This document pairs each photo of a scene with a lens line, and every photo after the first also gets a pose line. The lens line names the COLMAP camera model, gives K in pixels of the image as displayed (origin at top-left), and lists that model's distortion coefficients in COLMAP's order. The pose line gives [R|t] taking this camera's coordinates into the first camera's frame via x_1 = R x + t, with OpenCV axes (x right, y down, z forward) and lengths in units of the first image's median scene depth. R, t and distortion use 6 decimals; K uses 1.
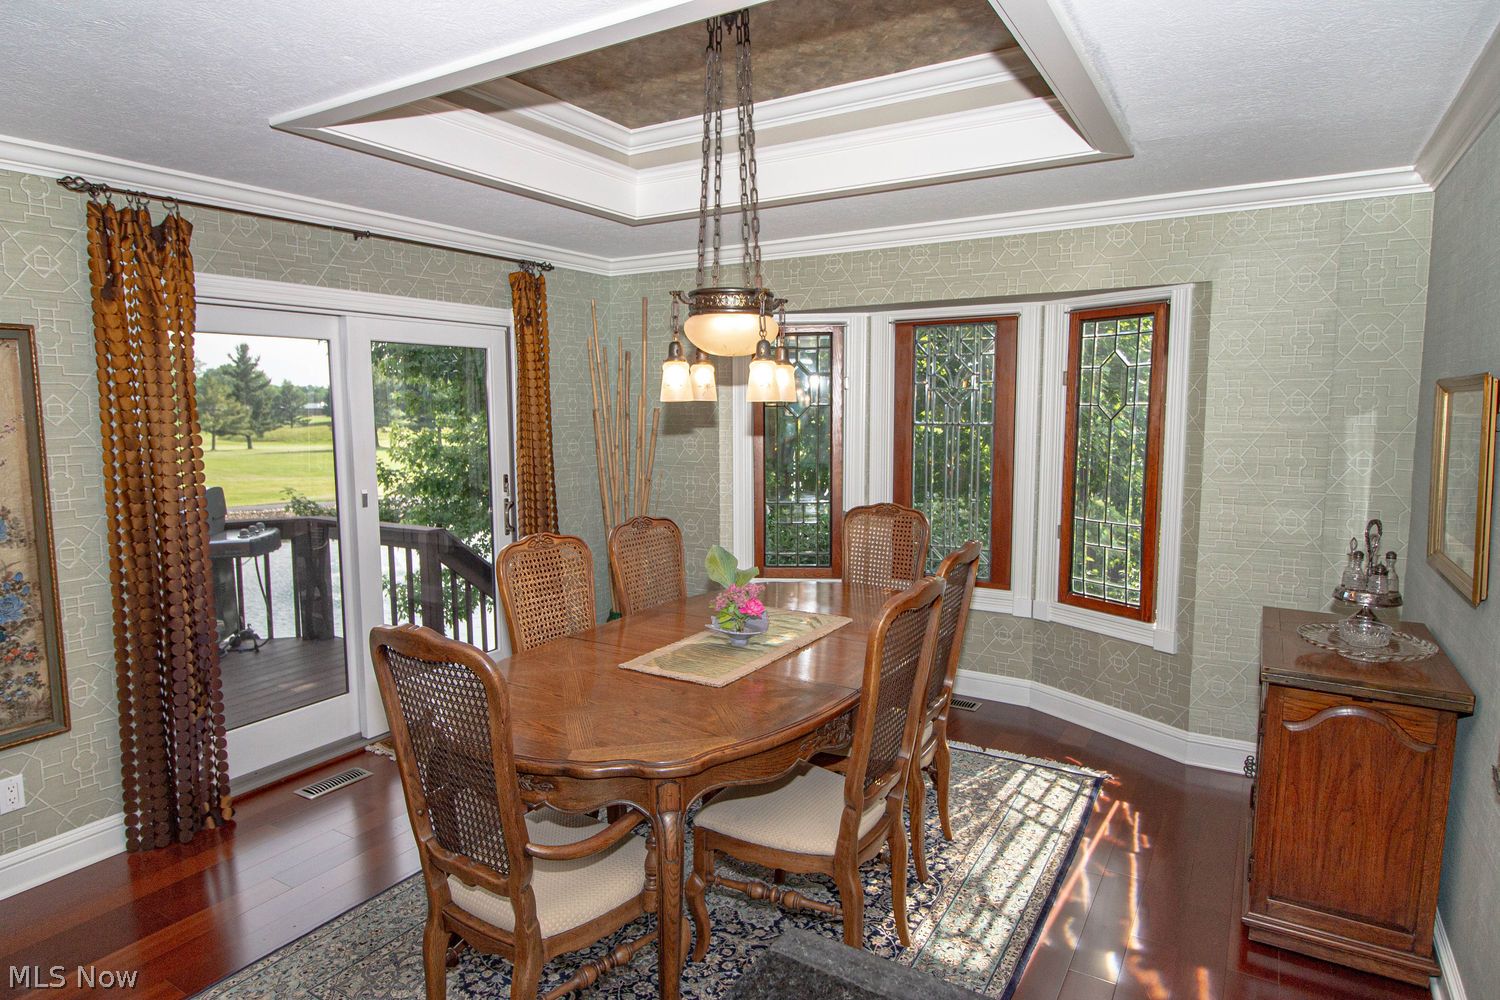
lens RADIAL K [[852.1, 0, 744.9], [0, 852.1, 502.5], [0, 0, 1]] dist [-0.015432, -0.000825]
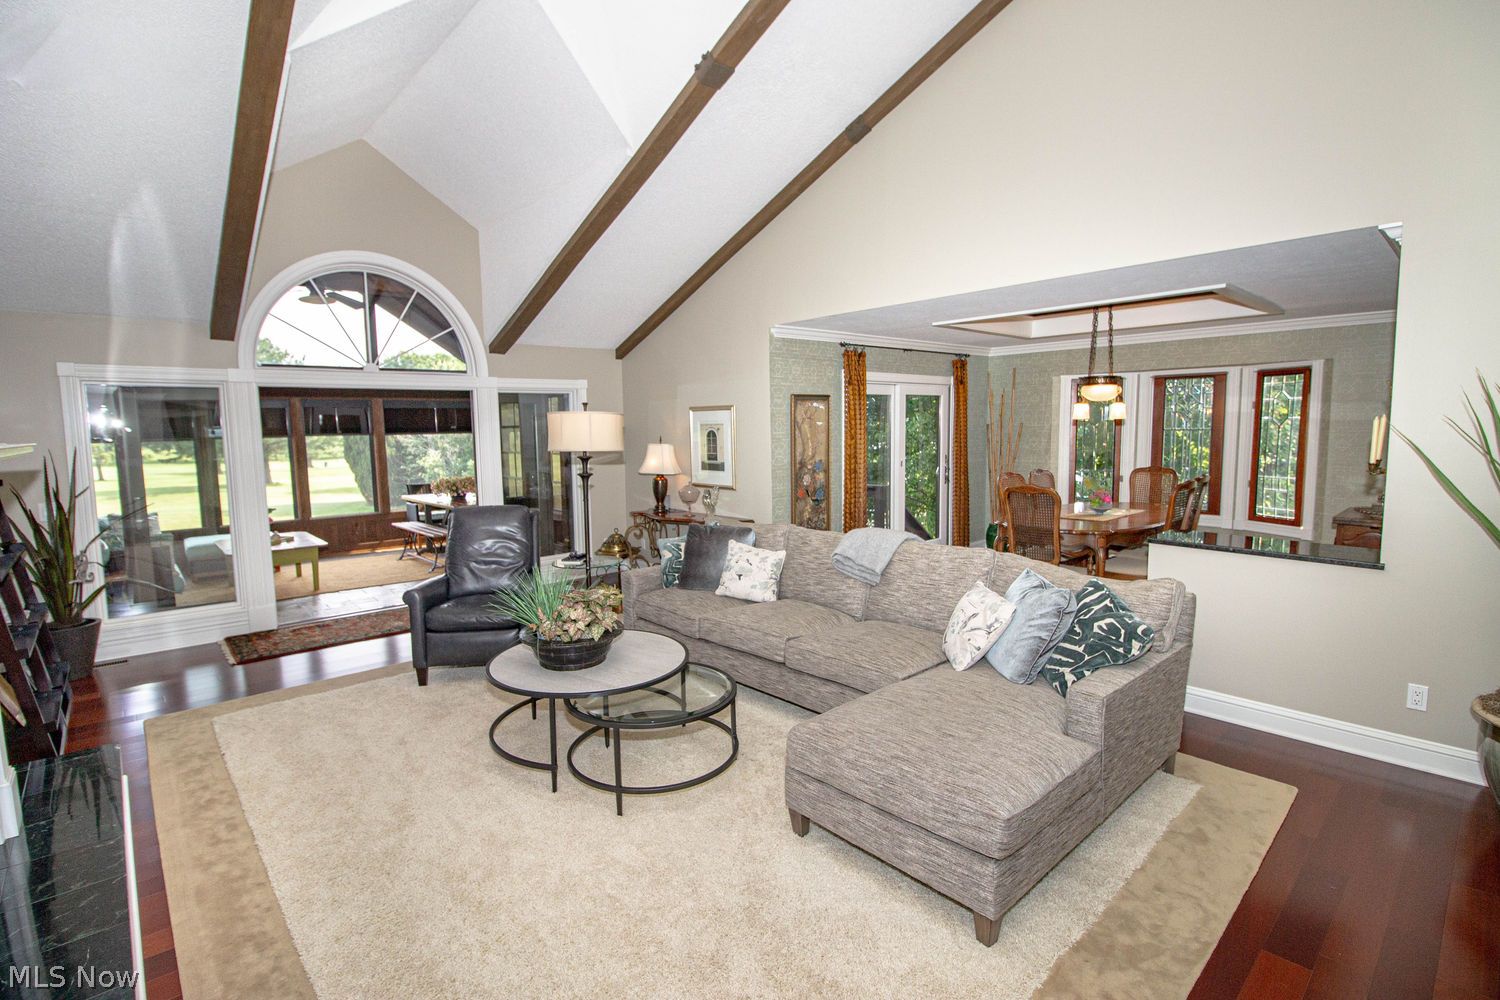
lens RADIAL K [[704.0, 0, 740.5], [0, 704.0, 497.4], [0, 0, 1]] dist [-0.016674, -0.004290]
pose [[0.956142, 0.019258, -0.292270, -0.276144], [-0.022442, 0.999720, -0.007548, 0.103005], [0.292042, 0.013776, 0.956306, -0.861950]]
